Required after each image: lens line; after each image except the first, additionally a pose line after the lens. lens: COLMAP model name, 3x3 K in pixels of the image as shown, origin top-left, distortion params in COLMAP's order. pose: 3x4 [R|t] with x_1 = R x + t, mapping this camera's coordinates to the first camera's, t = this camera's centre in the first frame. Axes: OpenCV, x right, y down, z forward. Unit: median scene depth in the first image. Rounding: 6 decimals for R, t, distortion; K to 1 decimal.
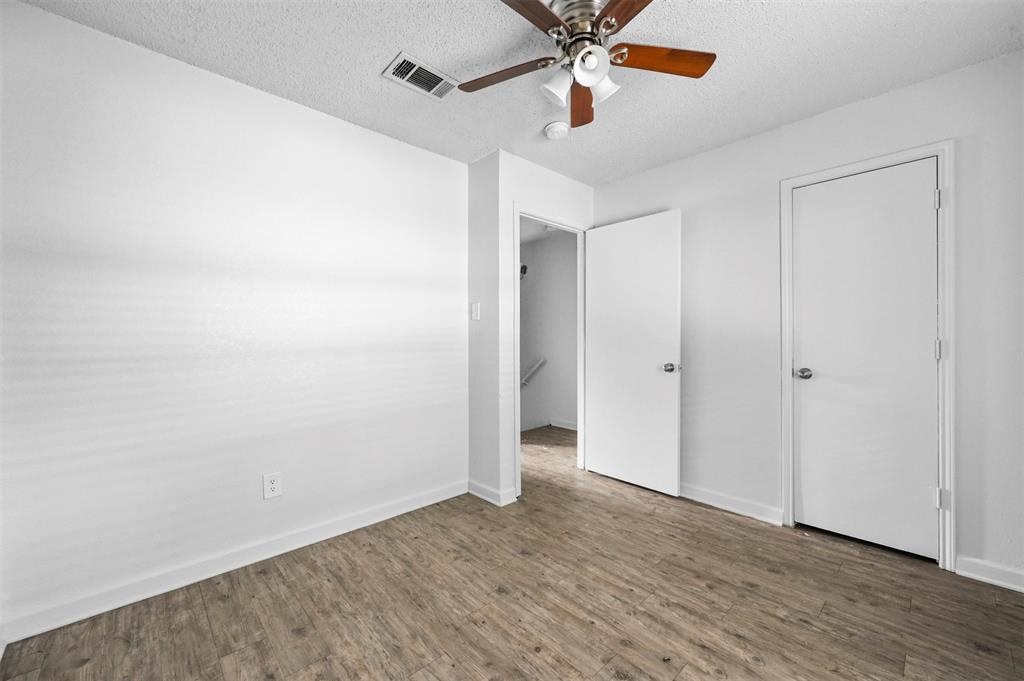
lens RADIAL K [[405.5, 0, 510.8], [0, 405.5, 338.8], [0, 0, 1]] dist [-0.000209, -0.000123]
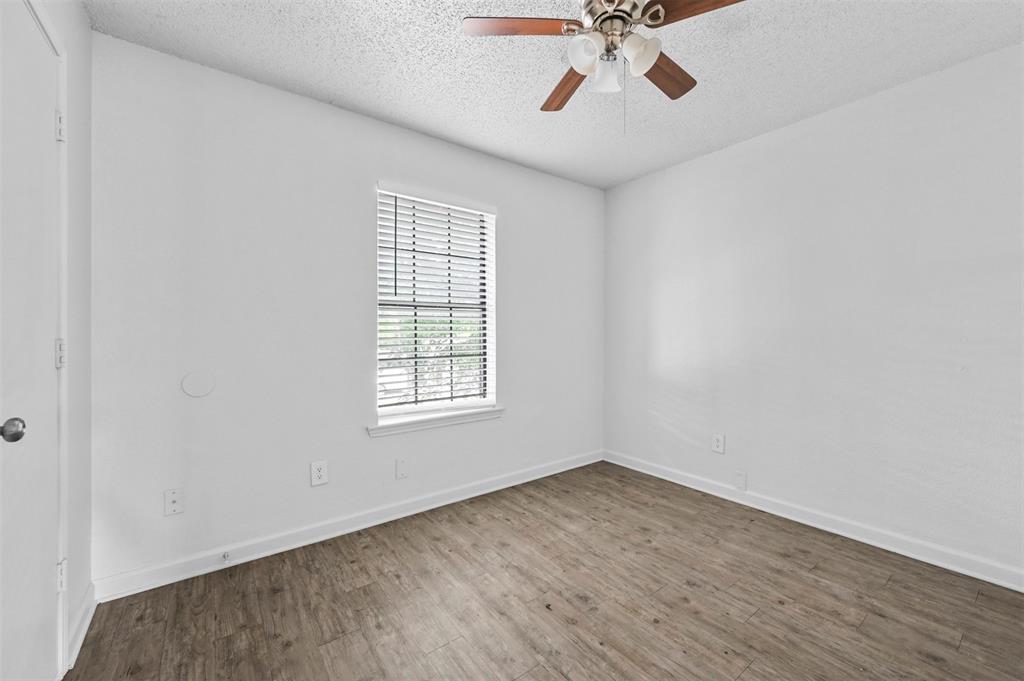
lens RADIAL K [[405.5, 0, 513.2], [0, 405.5, 335.9], [0, 0, 1]] dist [-0.000209, -0.000123]
pose [[-0.994718, 0.003378, 0.102592, 0.318051], [0.003807, 0.999985, 0.003981, -0.001444], [-0.102577, 0.004350, -0.994716, 2.017136]]
